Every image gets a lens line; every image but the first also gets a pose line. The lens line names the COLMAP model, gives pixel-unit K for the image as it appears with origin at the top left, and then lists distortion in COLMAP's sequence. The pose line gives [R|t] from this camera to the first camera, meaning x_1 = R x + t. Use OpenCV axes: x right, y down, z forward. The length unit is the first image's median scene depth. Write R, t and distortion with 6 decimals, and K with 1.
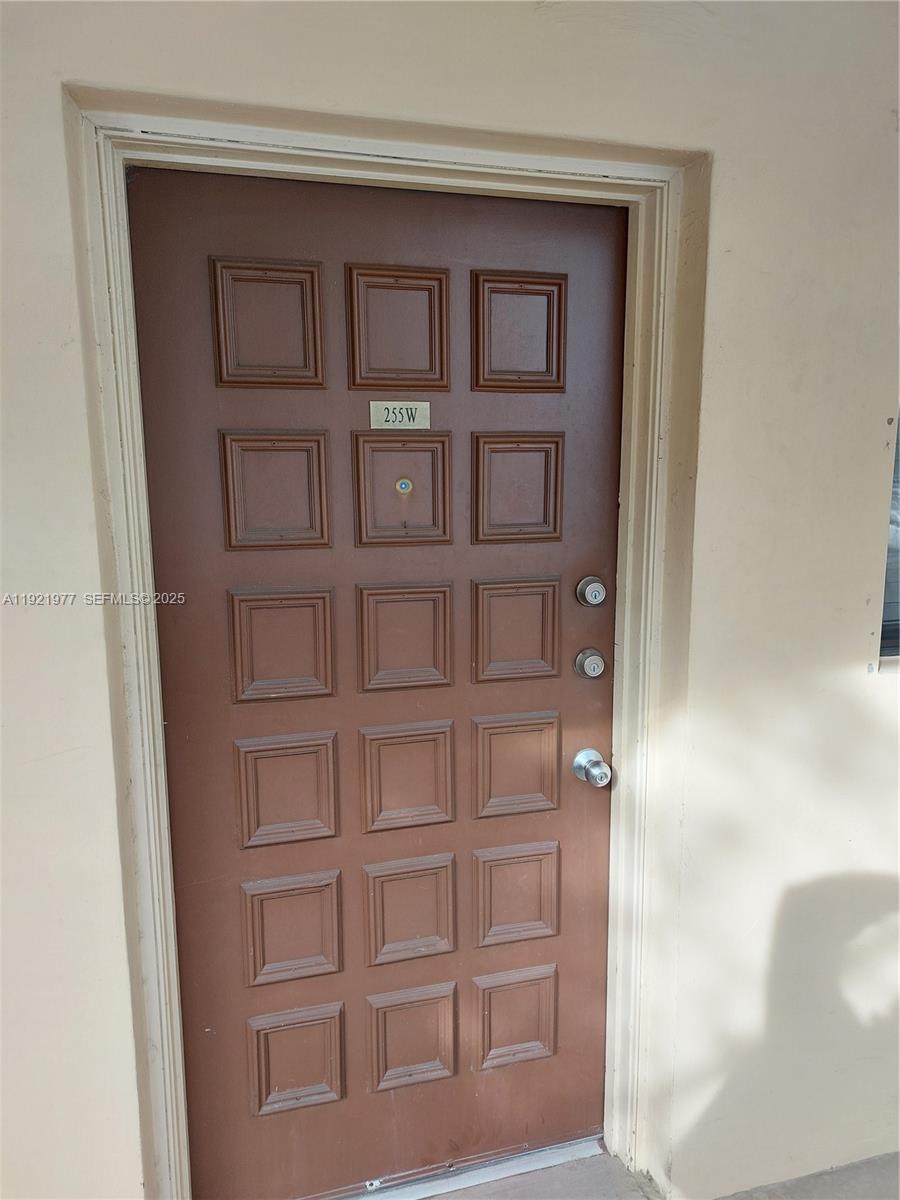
lens RADIAL K [[867.1, 0, 439.8], [0, 867.1, 644.6], [0, 0, 1]] dist [0.025067, -0.004483]
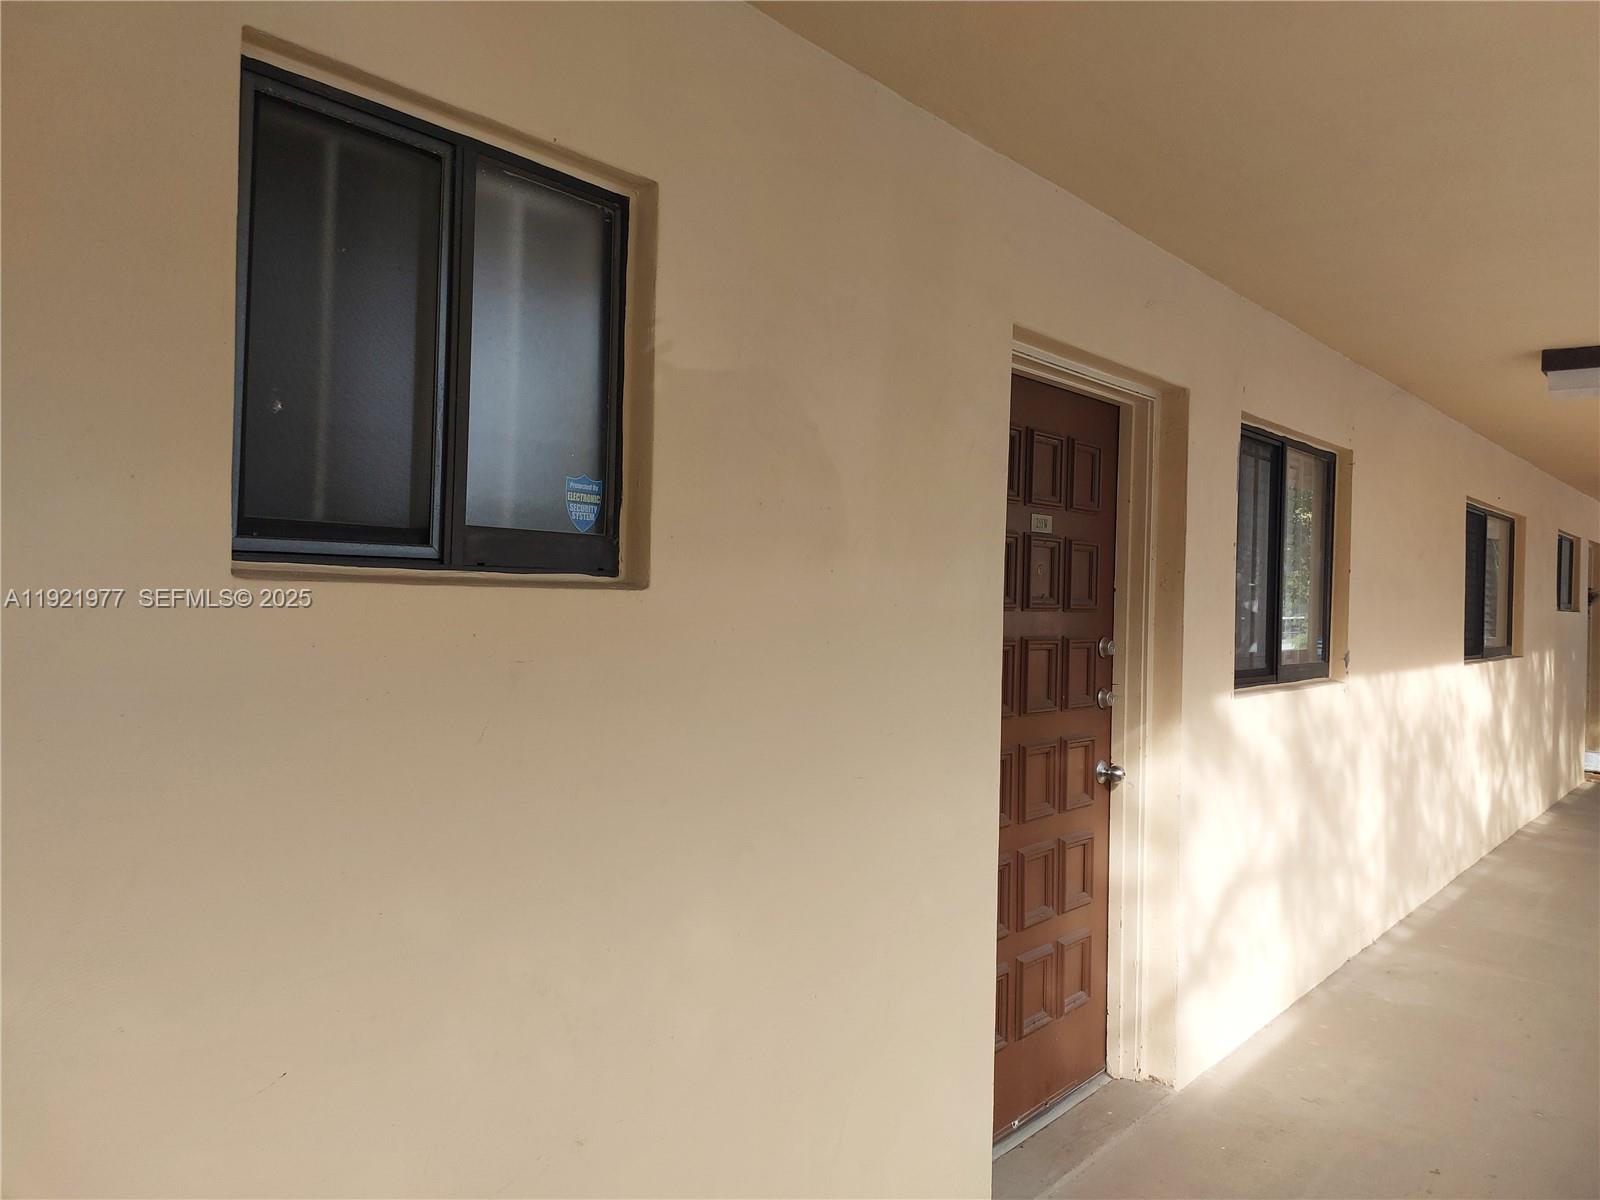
lens RADIAL K [[1156.2, 0, 801.0], [0, 1156.2, 595.5], [0, 0, 1]] dist [0.025067, -0.004483]
pose [[0.835511, 0.028543, 0.548732, -1.305691], [0.072289, 0.984260, -0.161265, 0.128703], [-0.544698, 0.174406, 0.820297, -0.330593]]
